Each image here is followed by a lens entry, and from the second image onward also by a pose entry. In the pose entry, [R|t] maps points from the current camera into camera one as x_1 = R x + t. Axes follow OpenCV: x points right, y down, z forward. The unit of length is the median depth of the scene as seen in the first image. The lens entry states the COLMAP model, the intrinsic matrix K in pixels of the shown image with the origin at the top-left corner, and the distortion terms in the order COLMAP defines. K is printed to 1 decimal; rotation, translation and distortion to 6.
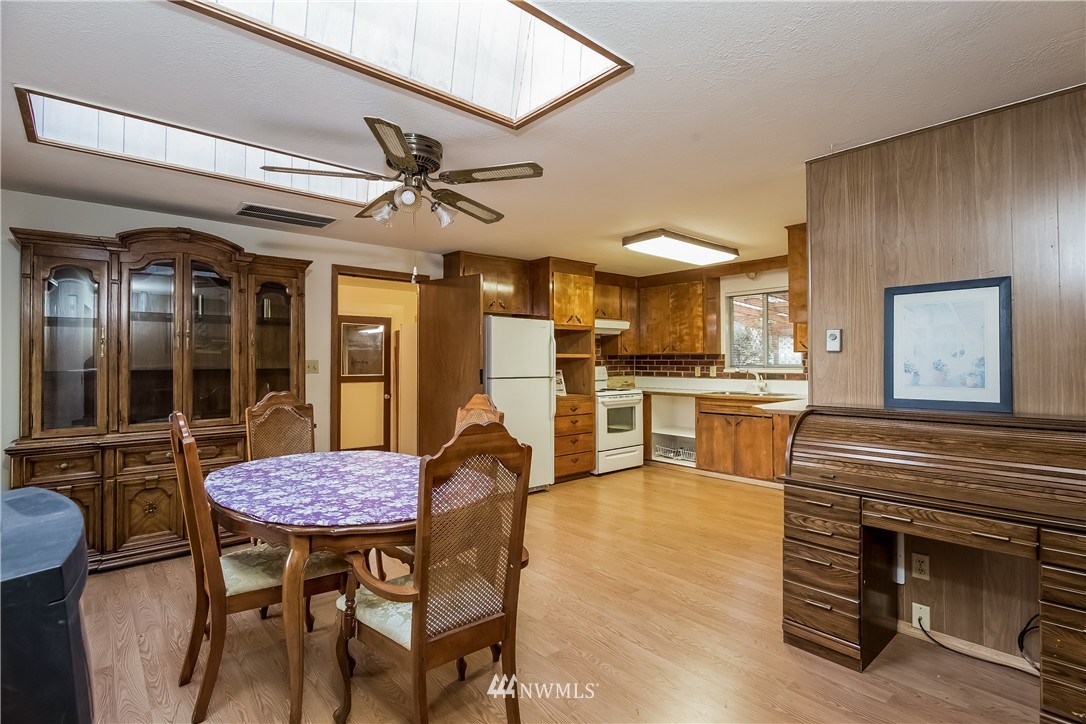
lens RADIAL K [[524.3, 0, 542.4], [0, 524.3, 353.0], [0, 0, 1]] dist [-0.001761, -0.000238]
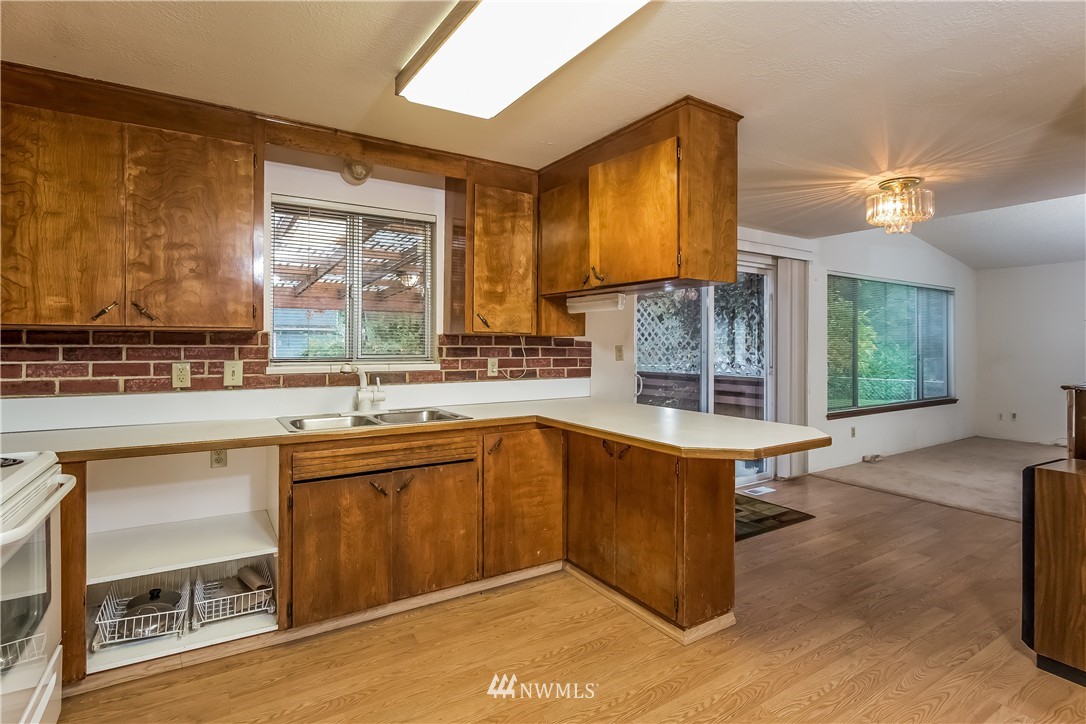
lens RADIAL K [[524.3, 0, 542.4], [0, 524.3, 353.0], [0, 0, 1]] dist [-0.001761, -0.000238]
pose [[0.168600, -0.005344, 0.985670, -0.047080], [-0.016578, 0.999828, 0.008257, 0.012723], [-0.985545, -0.017732, 0.168483, 0.757783]]
